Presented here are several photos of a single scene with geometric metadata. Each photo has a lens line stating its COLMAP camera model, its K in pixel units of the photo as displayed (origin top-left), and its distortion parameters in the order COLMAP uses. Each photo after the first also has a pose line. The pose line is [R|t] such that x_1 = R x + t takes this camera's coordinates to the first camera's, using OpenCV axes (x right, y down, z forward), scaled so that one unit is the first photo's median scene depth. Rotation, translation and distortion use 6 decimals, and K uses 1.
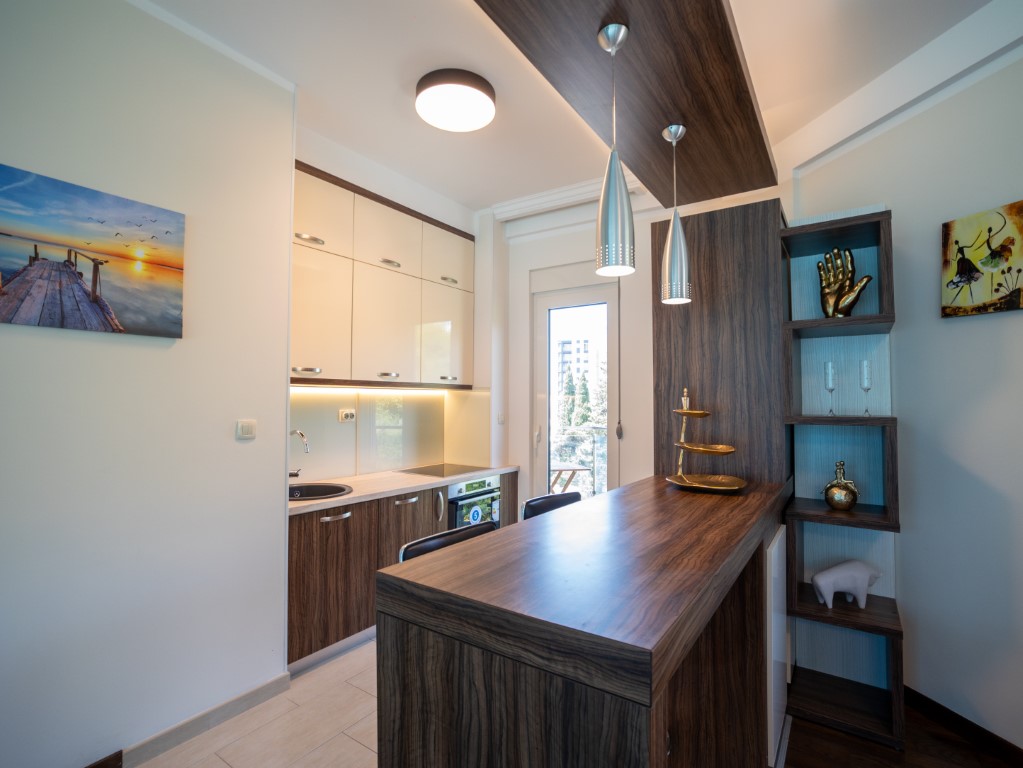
lens RADIAL K [[504.8, 0, 512.1], [0, 504.8, 387.7], [0, 0, 1]] dist [-0.056445, 0.031869]
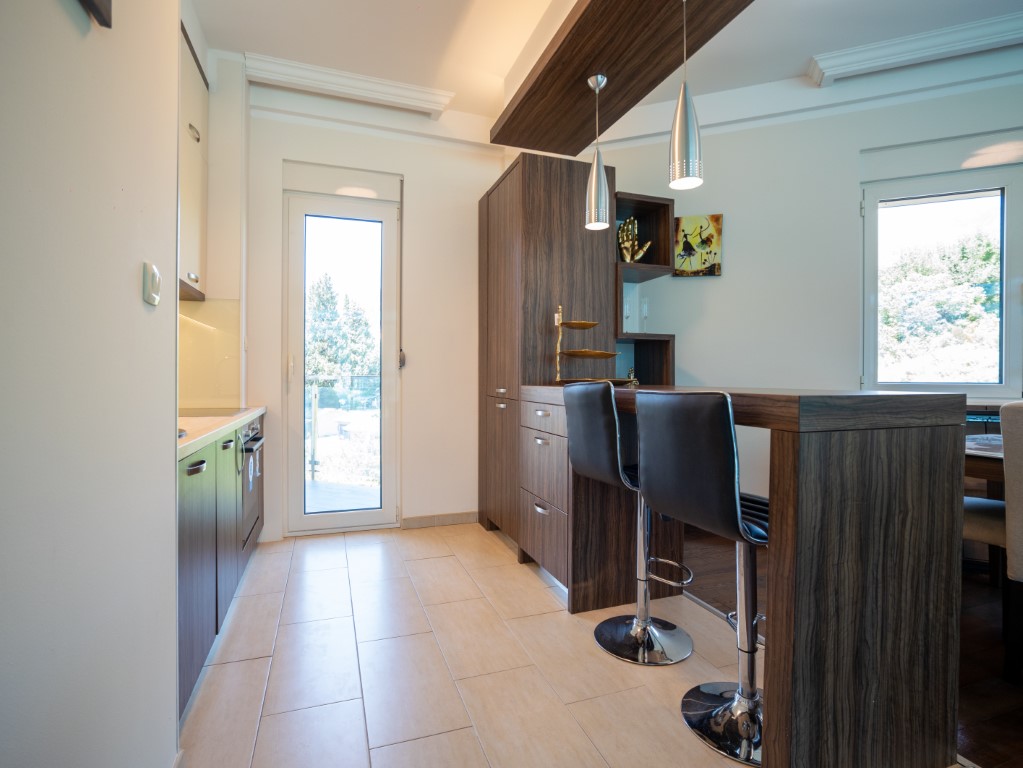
lens RADIAL K [[505.7, 0, 516.9], [0, 505.7, 382.3], [0, 0, 1]] dist [-0.054935, 0.032237]
pose [[0.584821, -0.011170, 0.811085, -0.813558], [-0.024179, 0.999221, 0.031195, 0.177656], [-0.810802, -0.037855, 0.584095, 0.482445]]
